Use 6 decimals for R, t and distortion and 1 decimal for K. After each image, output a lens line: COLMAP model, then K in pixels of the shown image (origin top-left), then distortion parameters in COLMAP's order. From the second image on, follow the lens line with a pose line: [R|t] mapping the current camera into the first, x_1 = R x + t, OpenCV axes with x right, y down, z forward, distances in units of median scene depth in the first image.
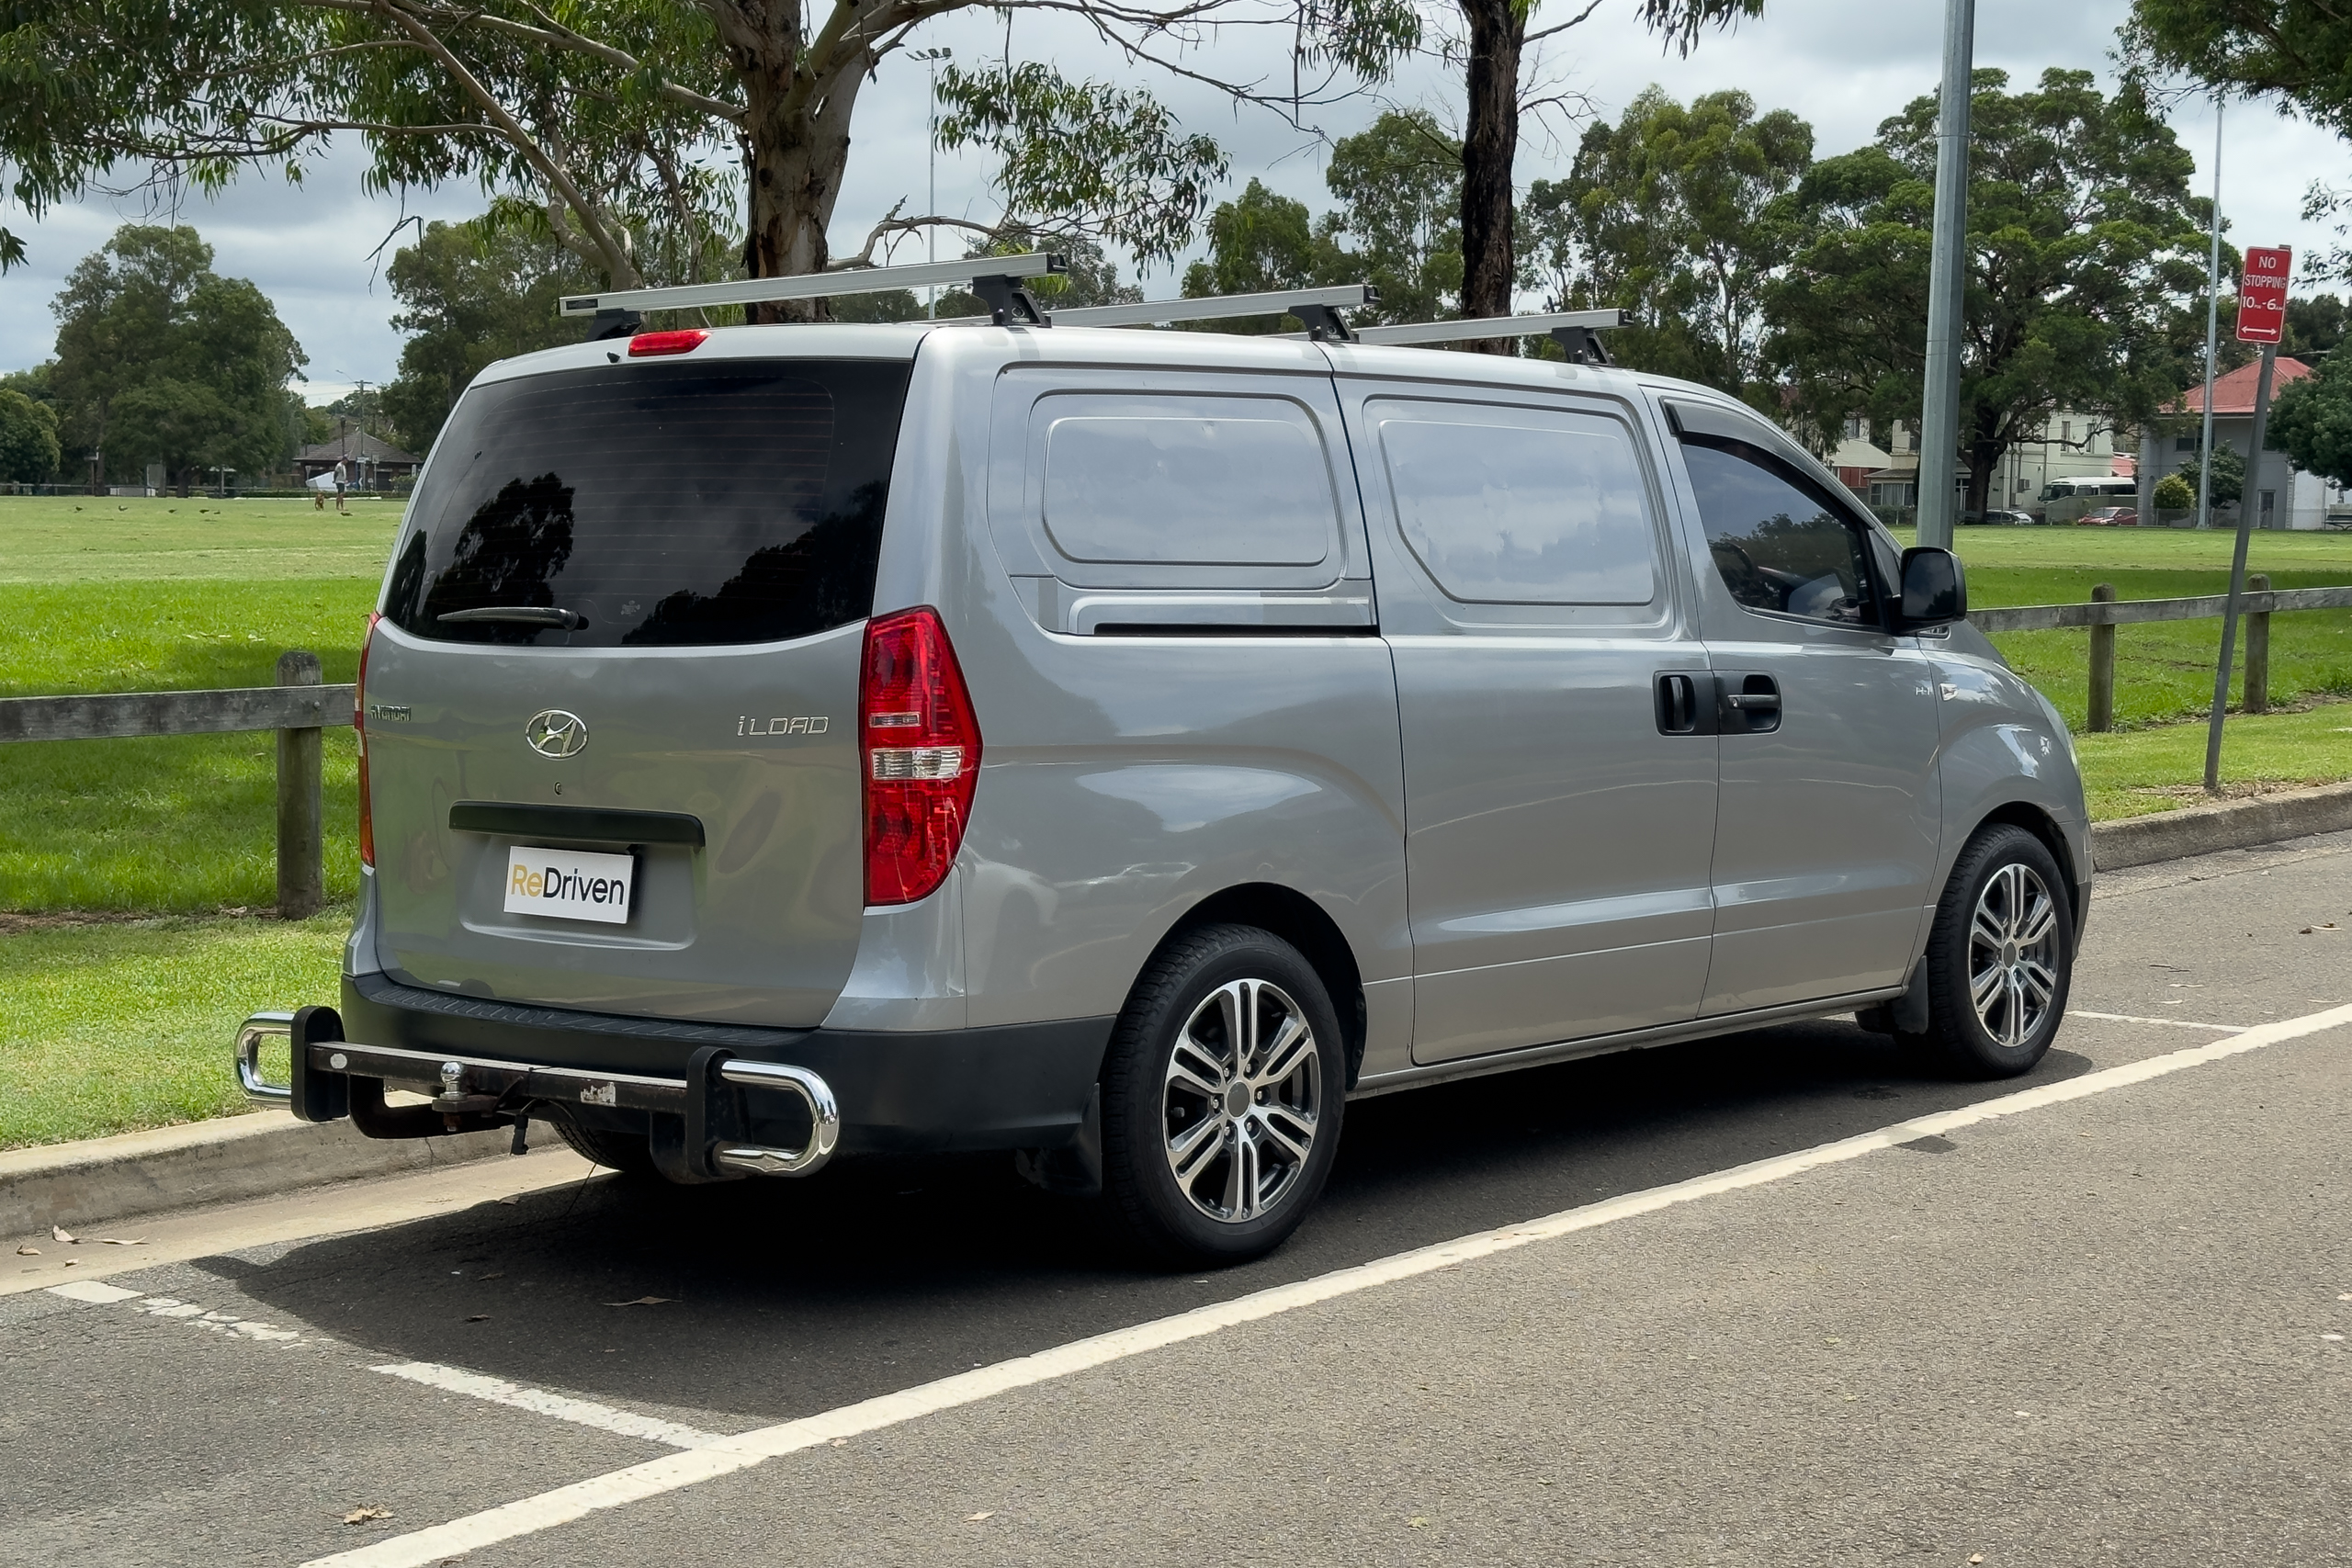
lens RADIAL K [[3317.4, 0, 1178.5], [0, 3317.4, 808.0], [0, 0, 1]] dist [0.078680, -0.005227]
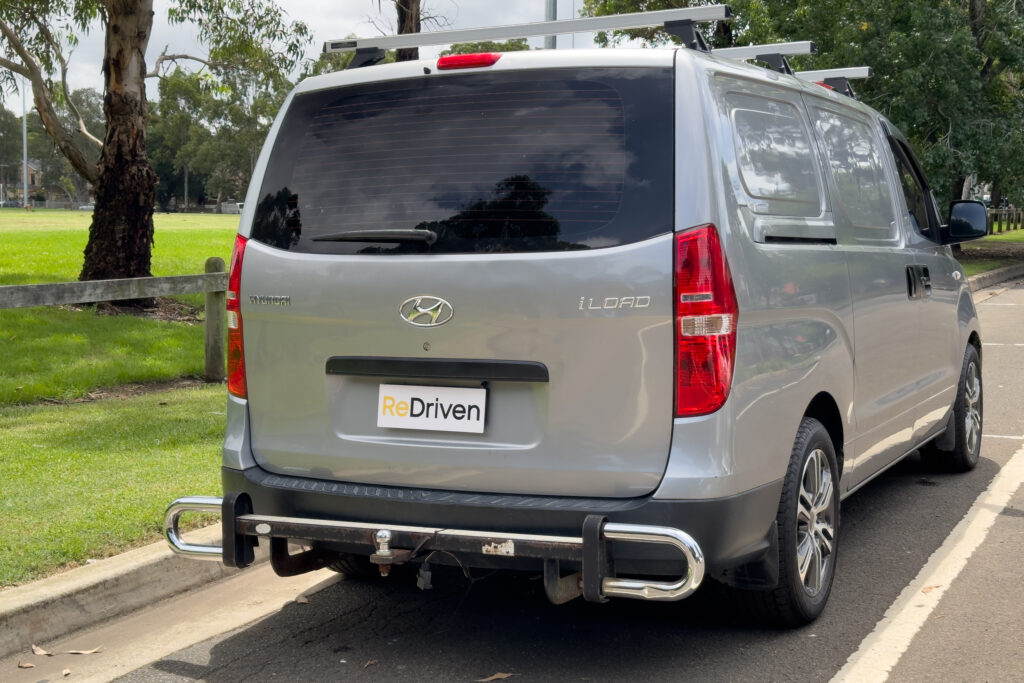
lens RADIAL K [[1398.3, 0, 512.0], [0, 1398.3, 341.5], [0, 0, 1]] dist [0.079240, -0.039853]
pose [[0.967789, -0.025664, 0.250451, -0.297567], [0.024610, 0.999670, 0.007342, -0.011468], [-0.250557, -0.000942, 0.968101, 0.347560]]
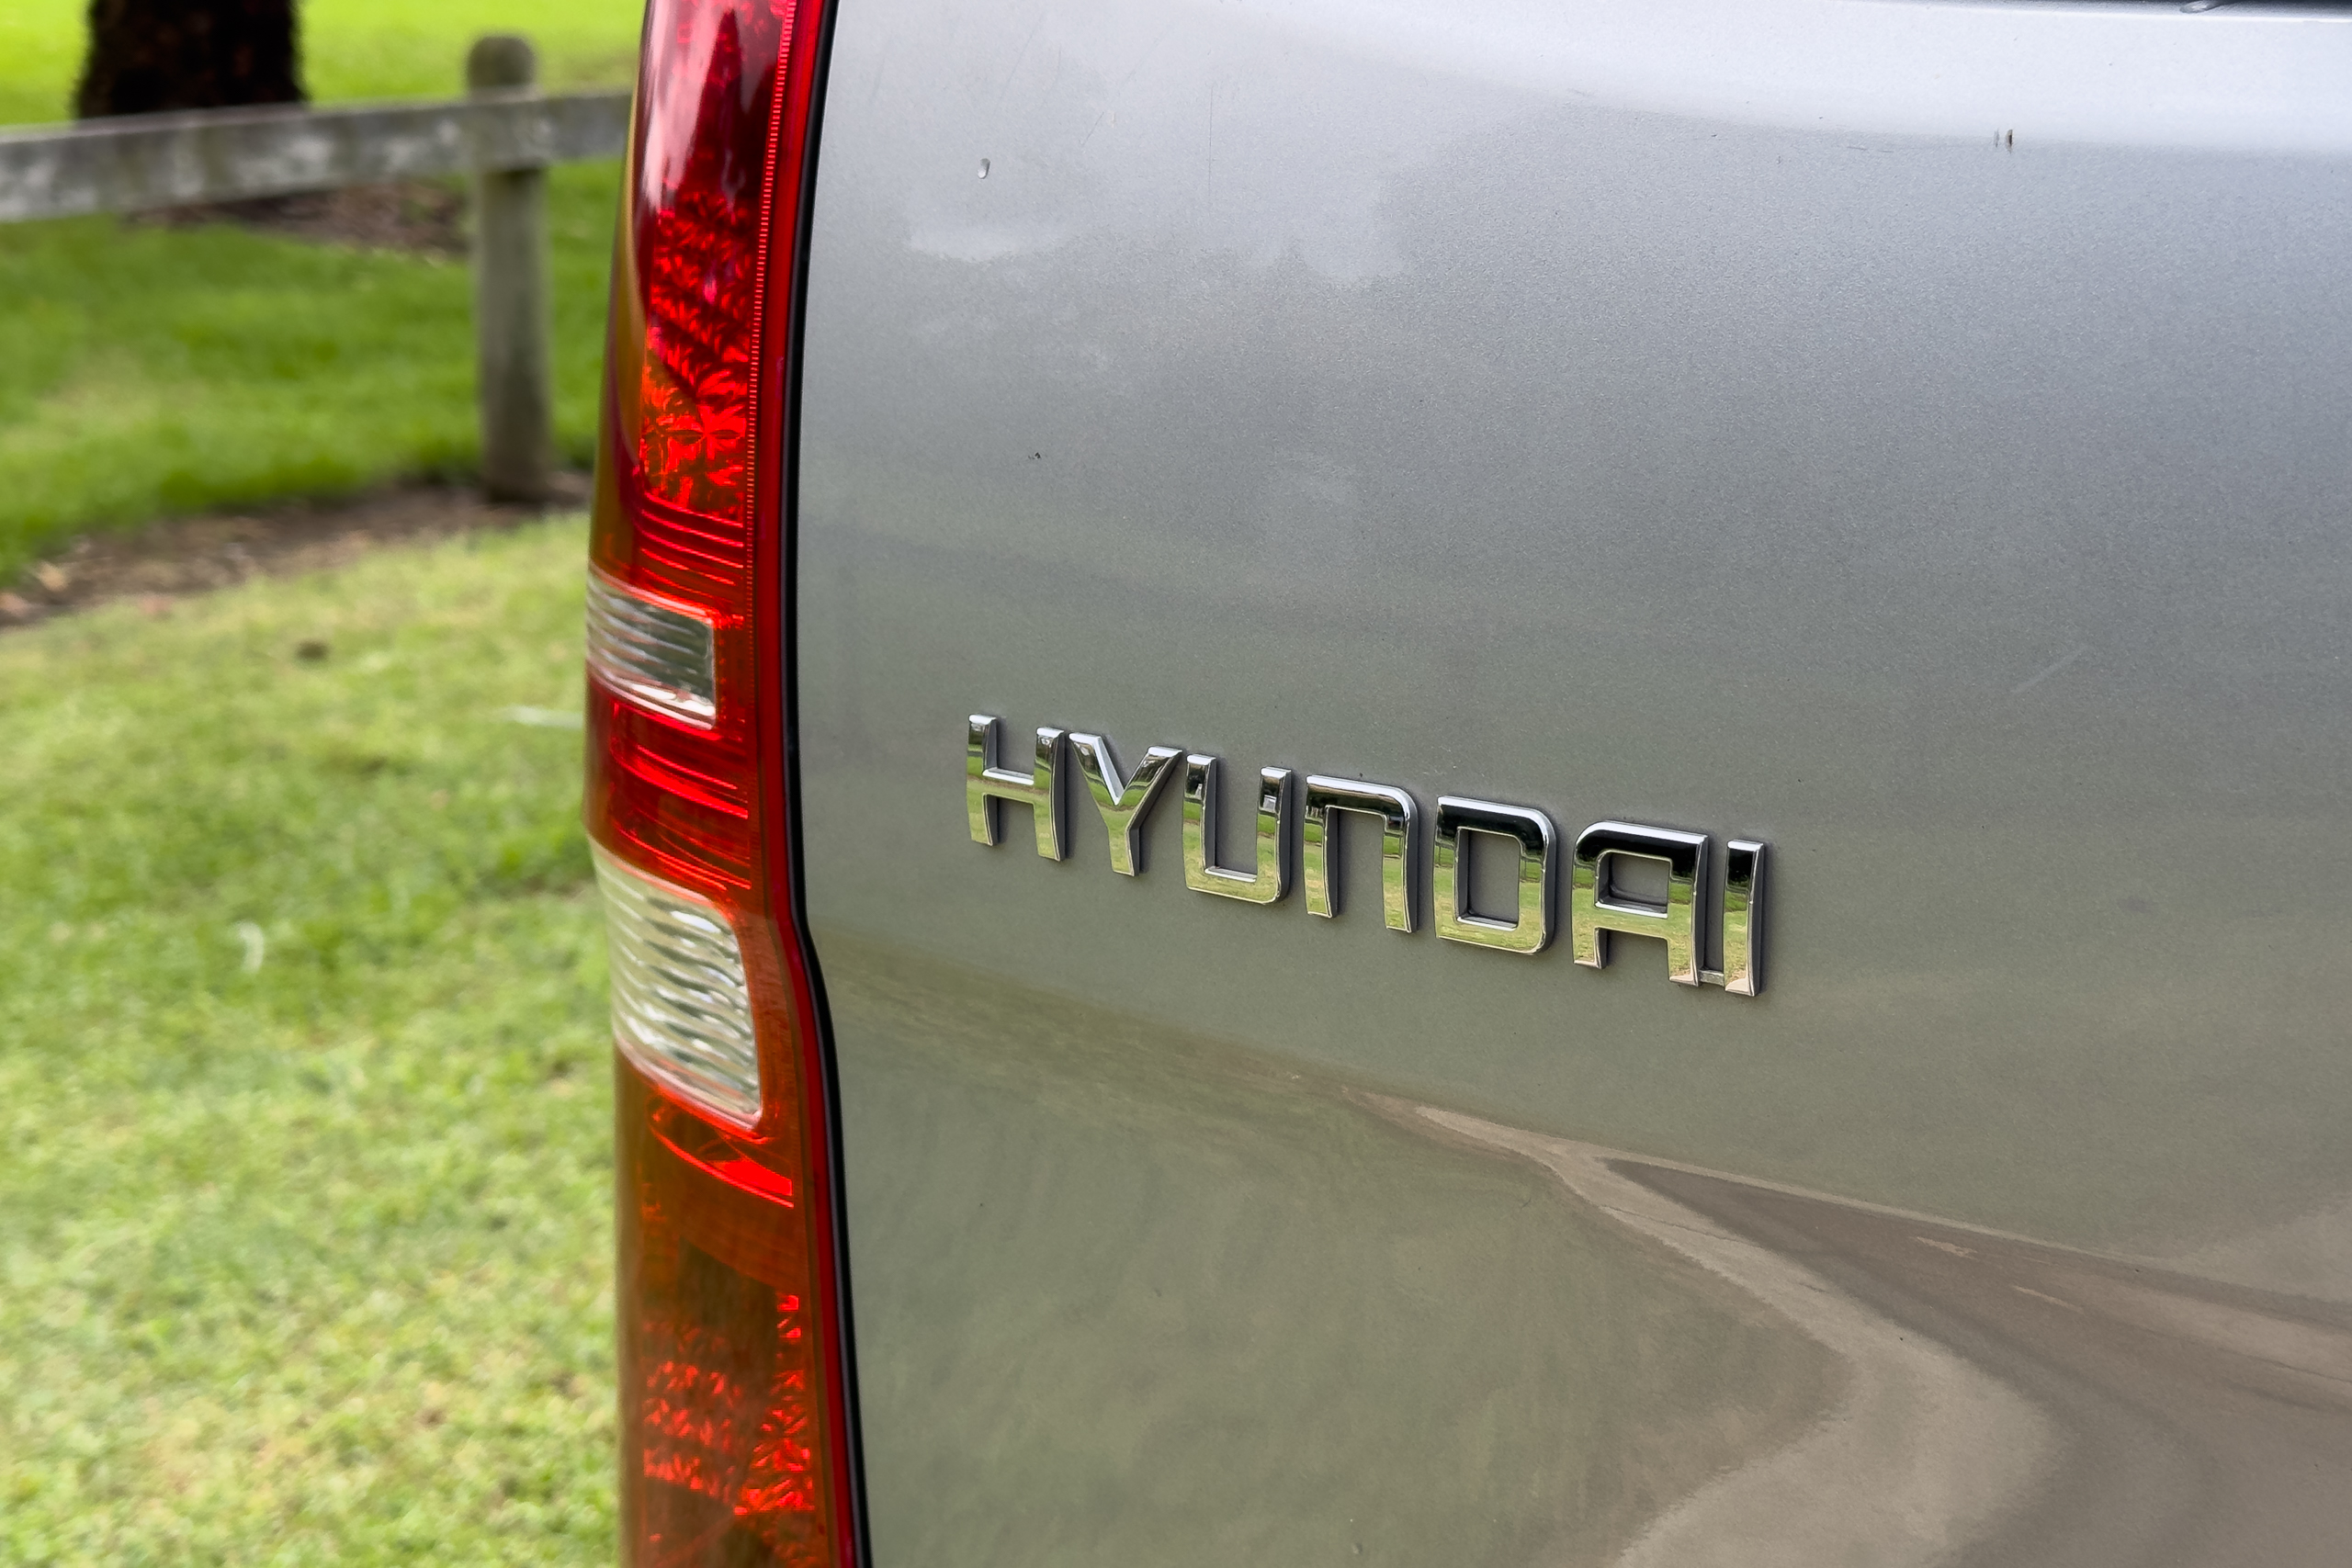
lens RADIAL K [[3211.4, 0, 1176.0], [0, 3211.4, 784.0], [0, 0, 1]] dist [0.079240, -0.039853]
pose [[0.970594, -0.067570, 0.231046, -0.264571], [0.026642, 0.984053, 0.175867, -0.048376], [-0.239245, -0.164540, 0.956916, 0.977452]]
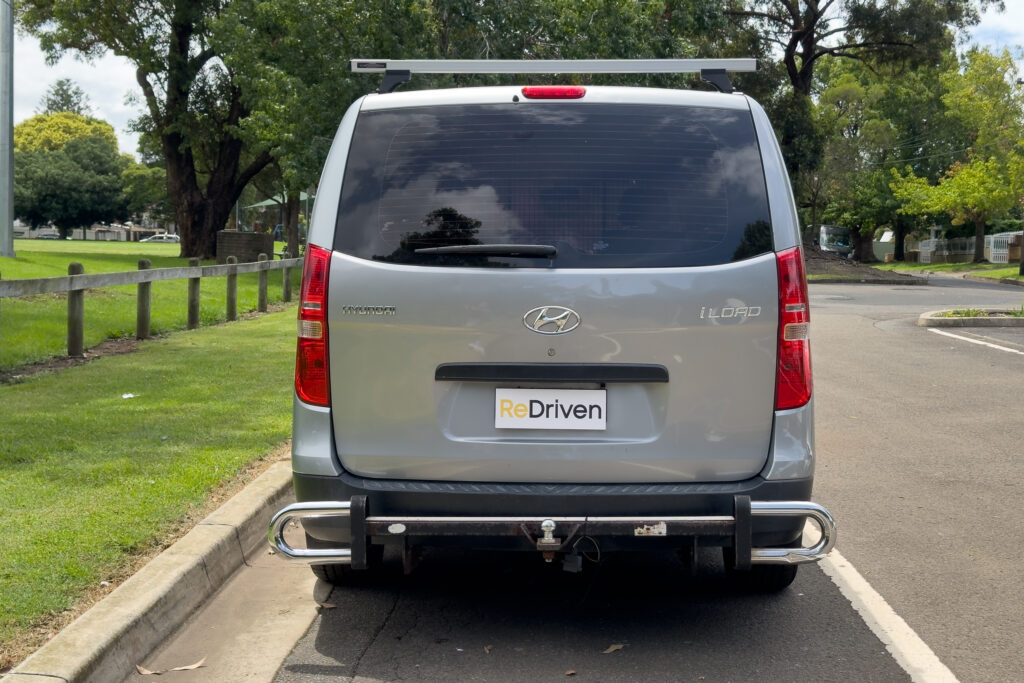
lens RADIAL K [[1393.9, 0, 514.2], [0, 1393.9, 365.6], [0, 0, 1]] dist [0.074226, -0.031317]
pose [[0.781611, -0.035560, 0.622751, -0.613970], [0.030840, 0.999356, 0.018358, -0.012207], [-0.623003, 0.004857, 0.782205, 0.441047]]
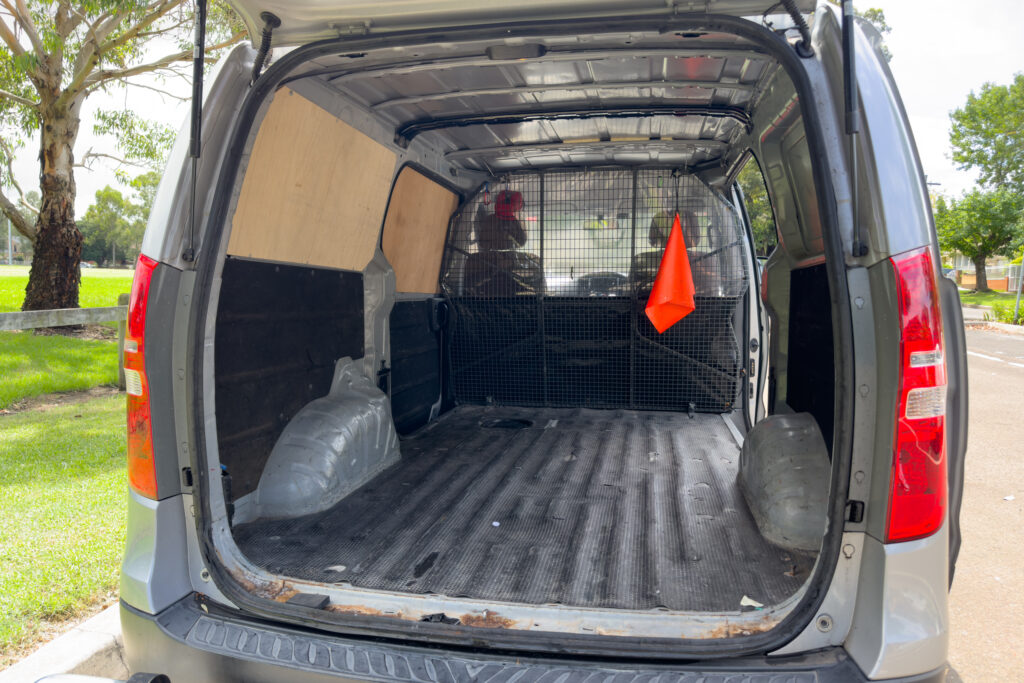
lens RADIAL K [[723.4, 0, 512.0], [0, 723.4, 341.5], [0, 0, 1]] dist [-0.002289, -0.004713]
pose [[0.863434, -0.036073, 0.503170, -0.268513], [0.031501, 0.999349, 0.017589, -0.034775], [-0.503477, 0.000663, 0.864008, 0.796181]]
